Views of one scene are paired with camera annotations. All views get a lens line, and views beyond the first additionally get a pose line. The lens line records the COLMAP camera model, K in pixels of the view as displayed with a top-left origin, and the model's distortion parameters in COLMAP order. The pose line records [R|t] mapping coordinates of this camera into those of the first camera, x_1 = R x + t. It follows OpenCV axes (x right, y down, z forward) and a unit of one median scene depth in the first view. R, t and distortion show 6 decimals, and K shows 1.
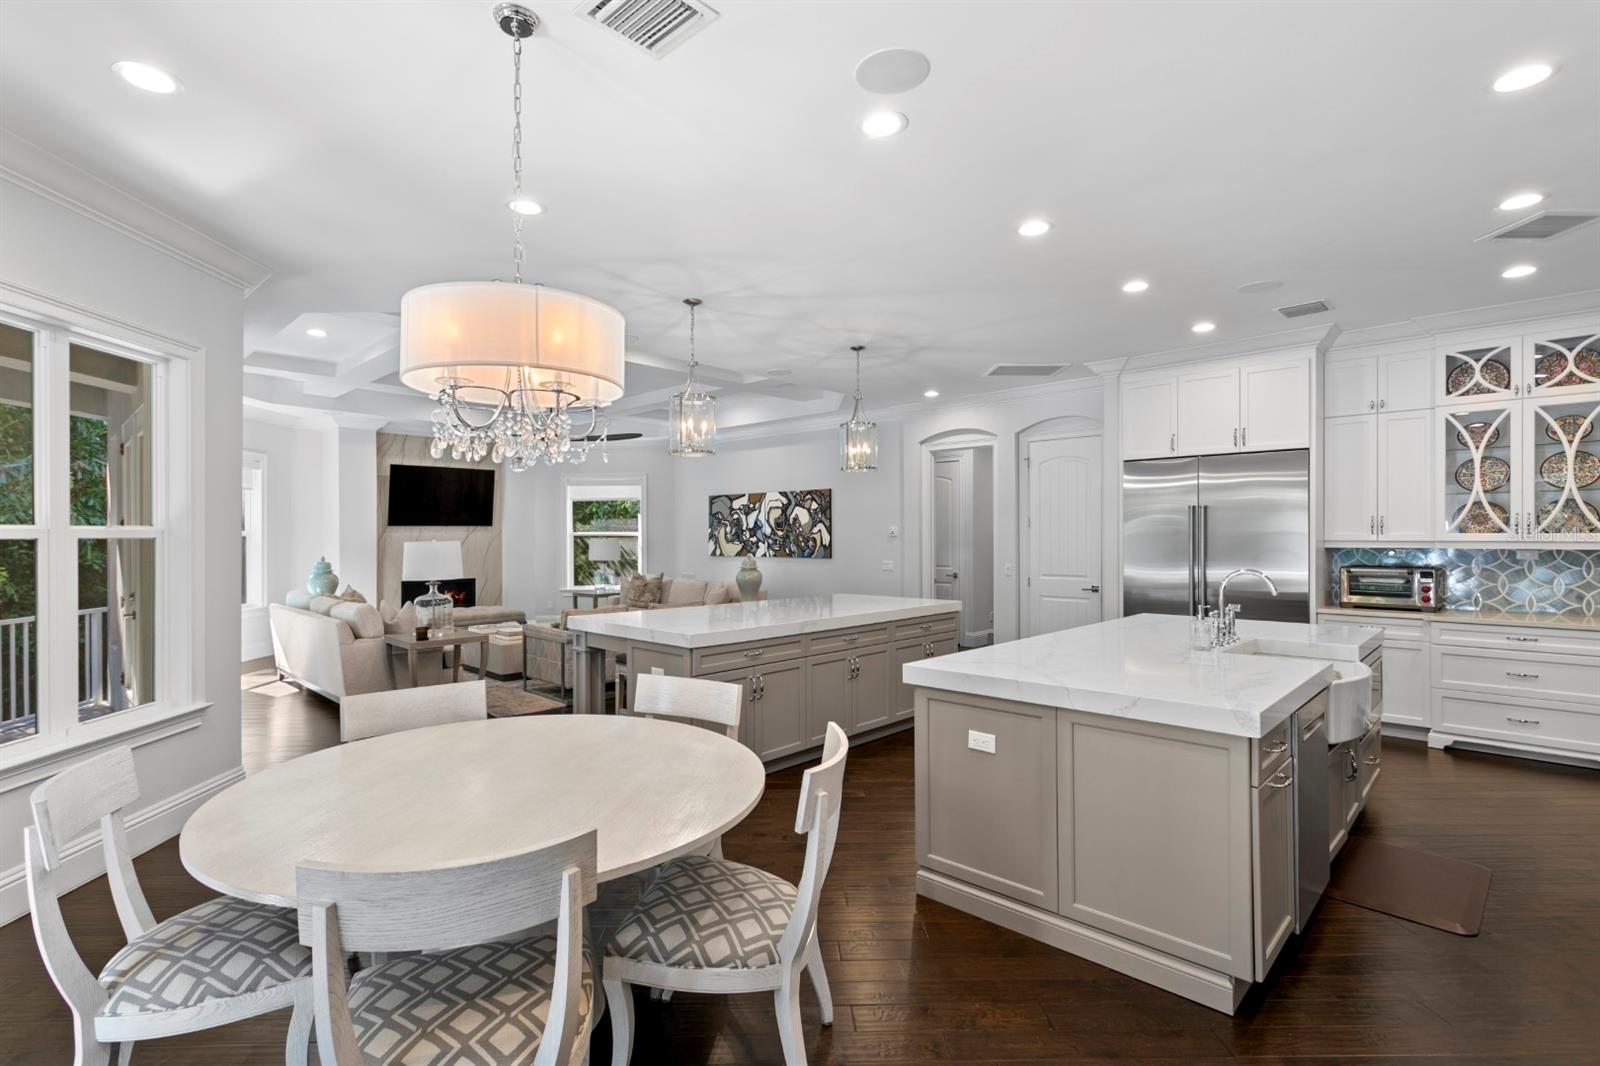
lens RADIAL K [[756.7, 0, 790.0], [0, 756.7, 535.9], [0, 0, 1]] dist [0.004667, 0.000524]
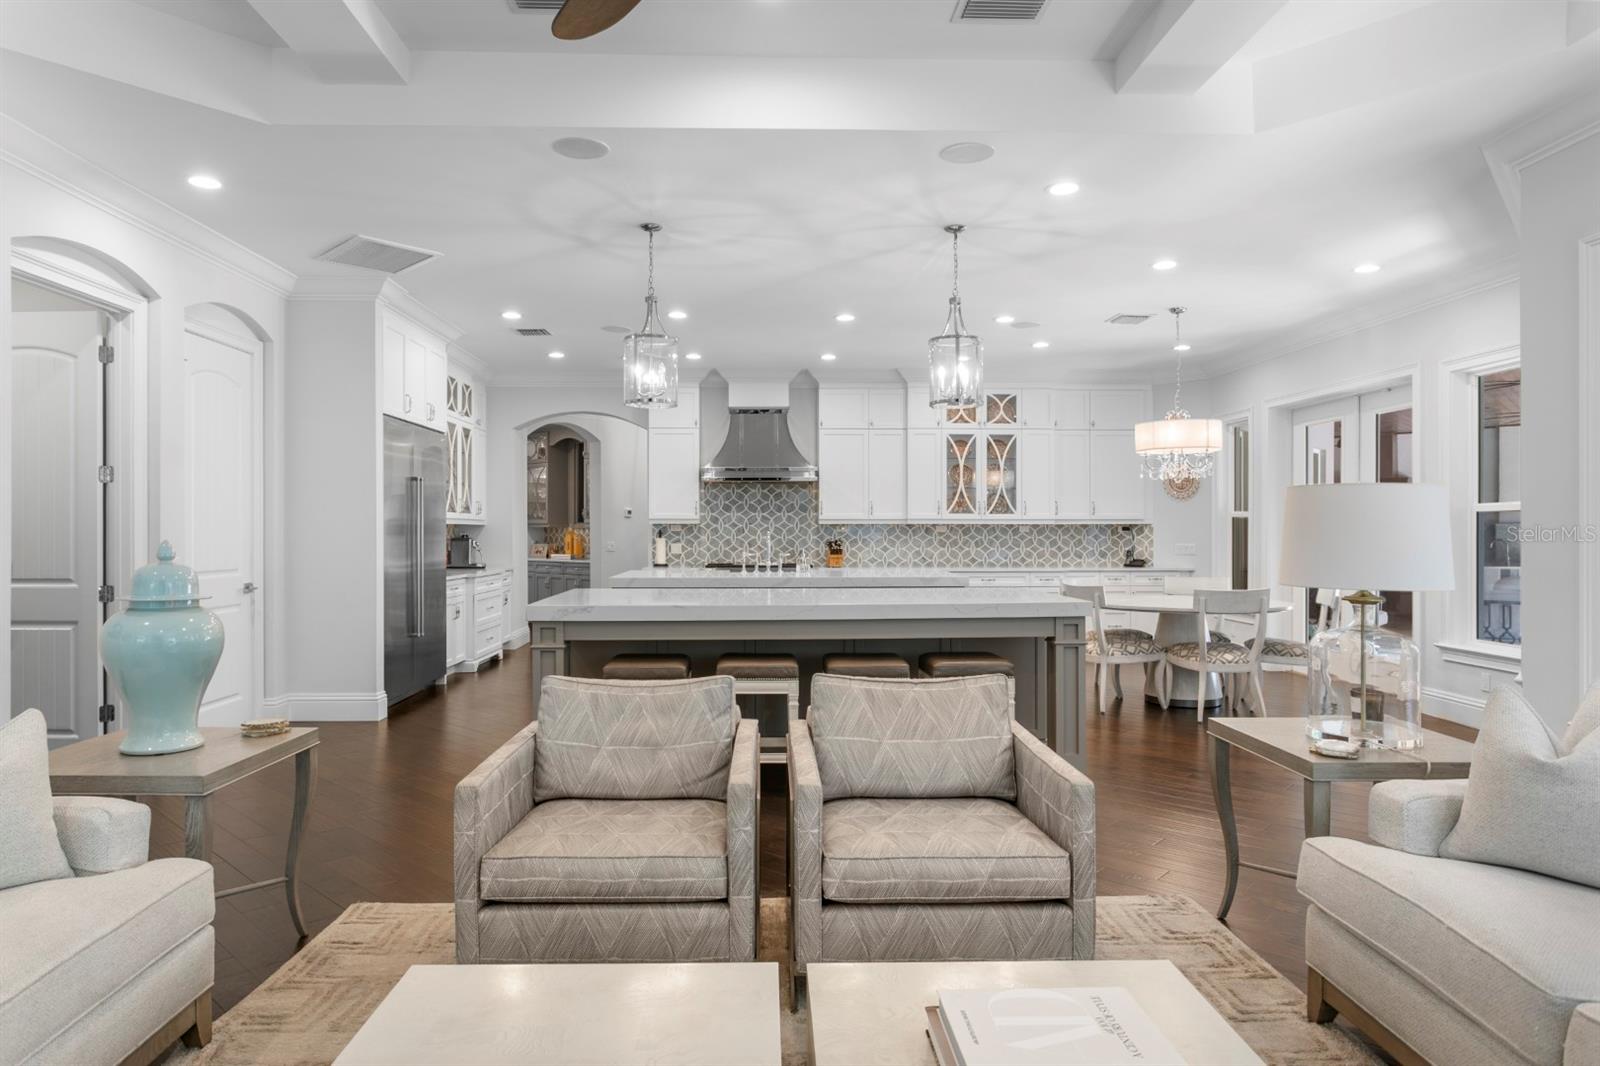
lens RADIAL K [[922.7, 0, 800.0], [0, 922.7, 533.0], [0, 0, 1]] dist [-0.003009, -0.000302]
pose [[-0.717322, 0.005260, 0.696722, -0.546774], [0.004905, 0.999985, -0.002499, 0.031867], [-0.696725, 0.001625, -0.717337, 1.396509]]
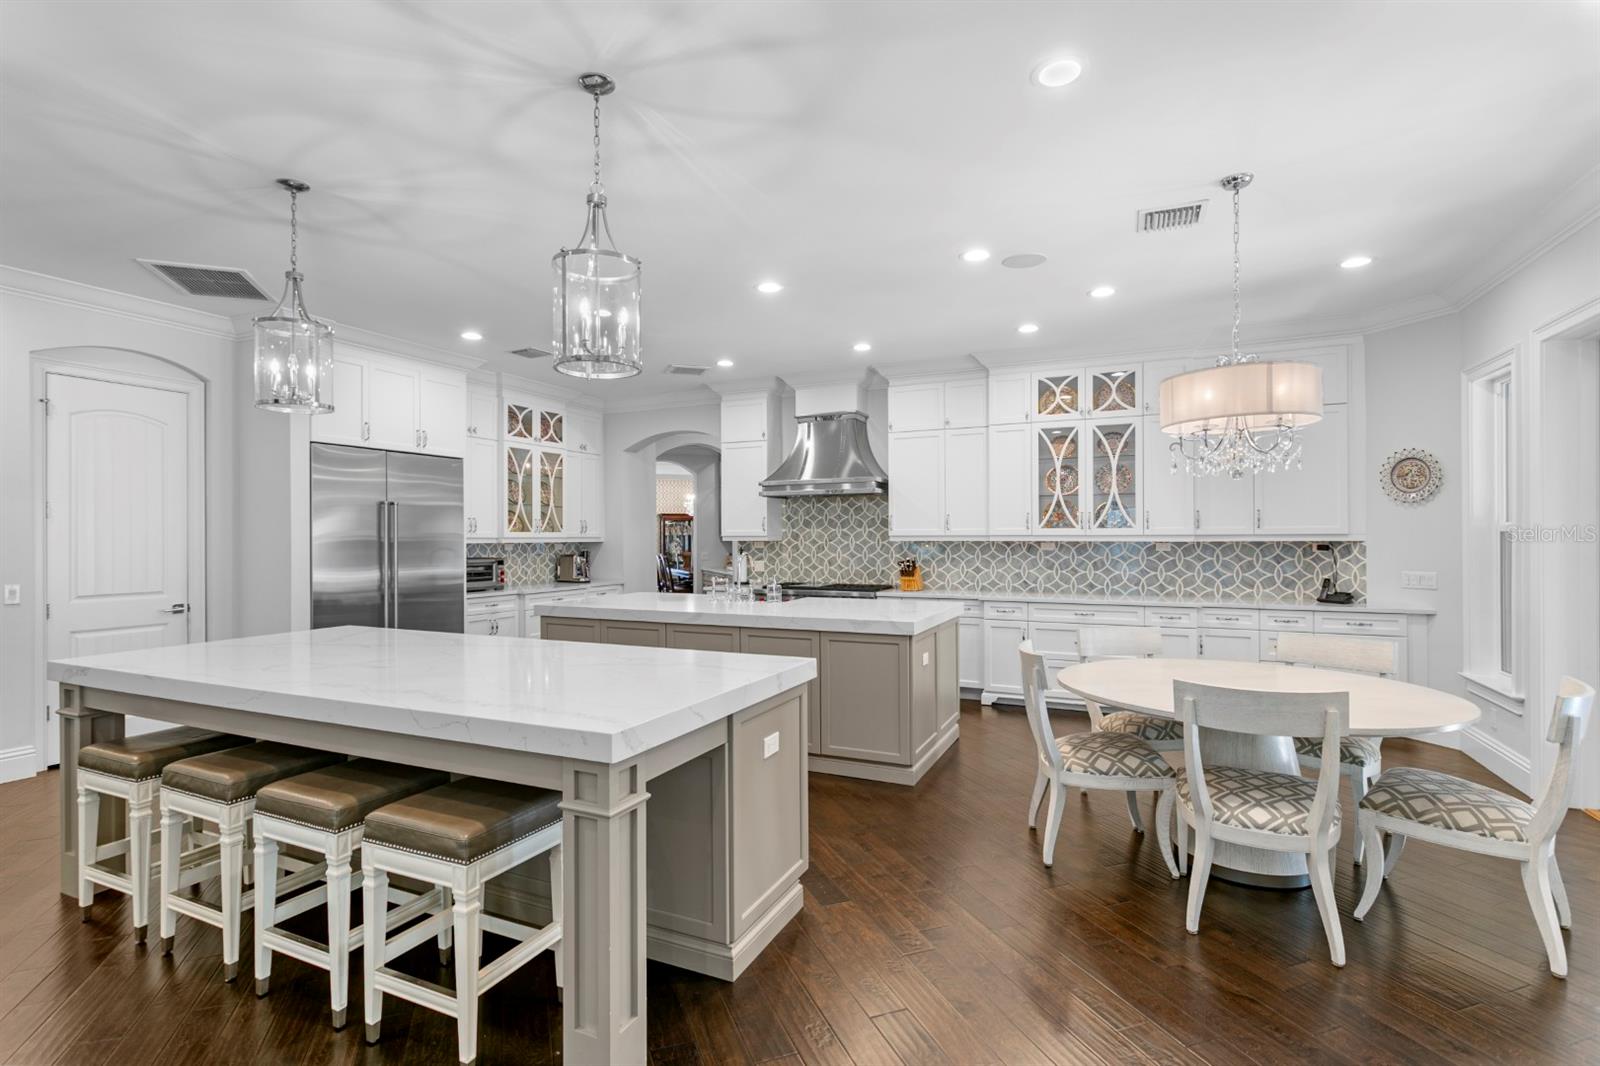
lens RADIAL K [[756.7, 0, 790.0], [0, 756.7, 535.9], [0, 0, 1]] dist [0.004667, 0.000524]
pose [[-0.312845, 0.008398, 0.949767, -0.505818], [0.004950, 0.999962, -0.007211, 0.013131], [-0.949791, 0.002445, -0.312875, 0.768807]]
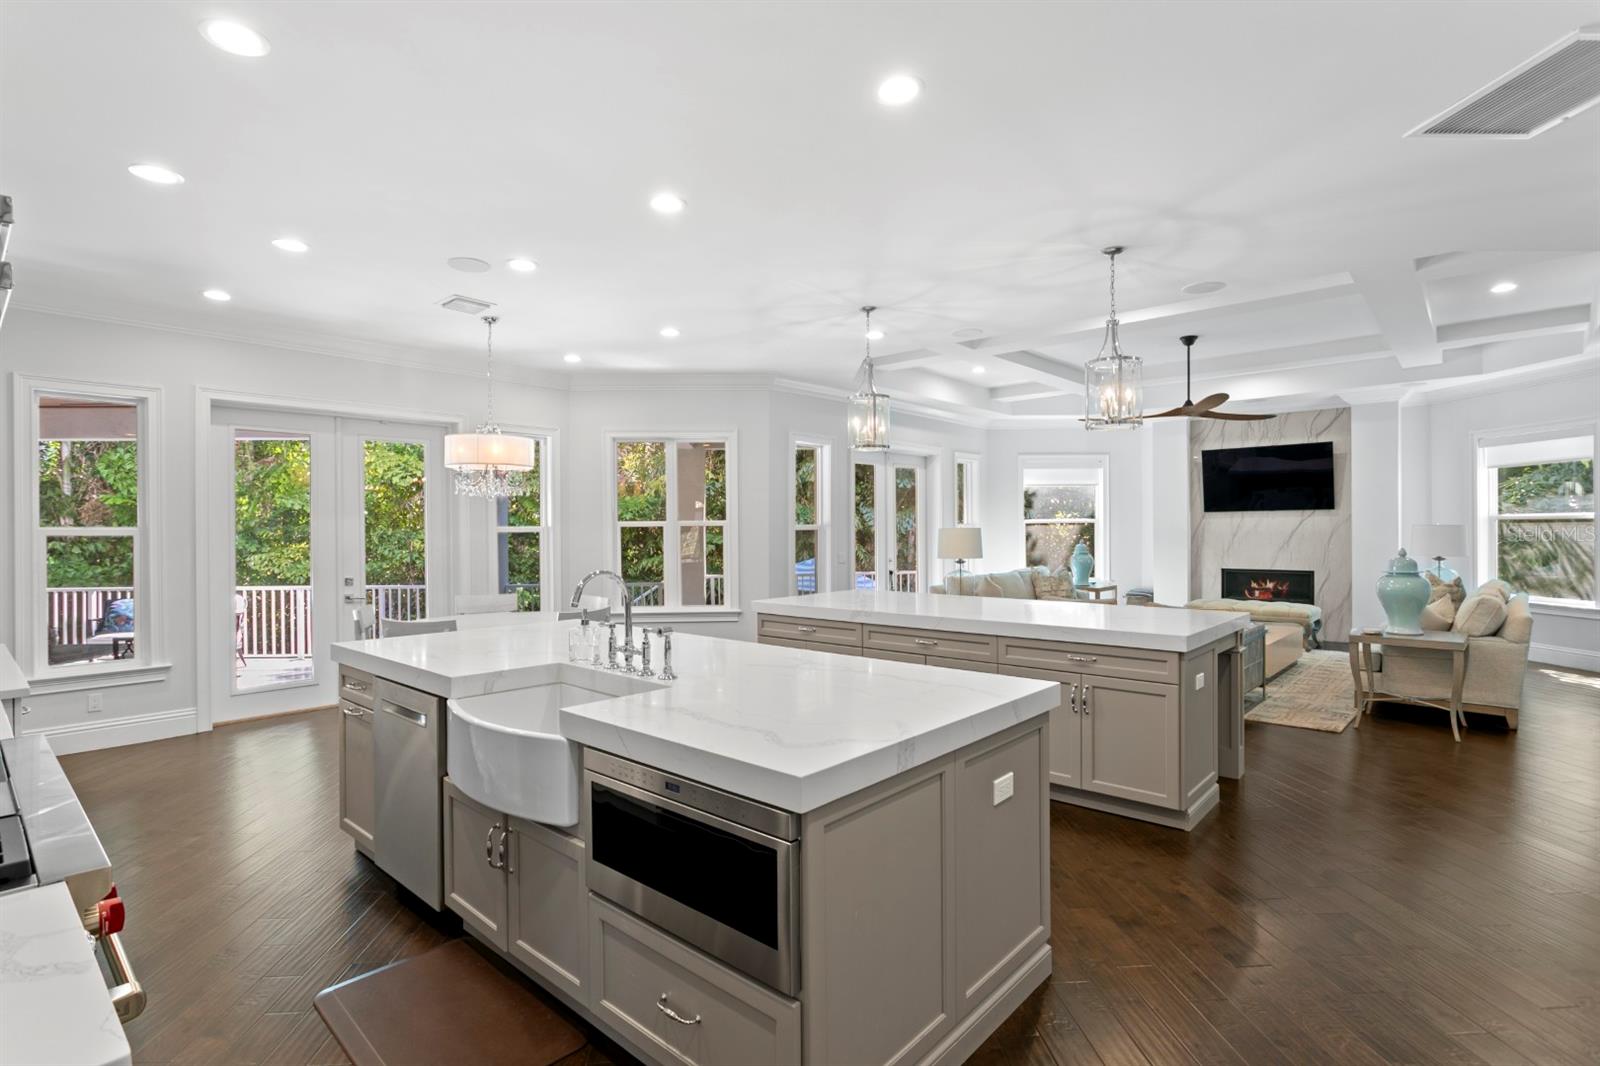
lens RADIAL K [[789.5, 0, 800.0], [0, 789.5, 533.0], [0, 0, 1]] dist [0.001617, 0.000194]
pose [[0.028404, 0.009756, -0.999549, 0.743387], [0.007693, 0.999921, 0.009978, 0.000231], [0.999567, -0.007973, 0.028327, 0.641721]]
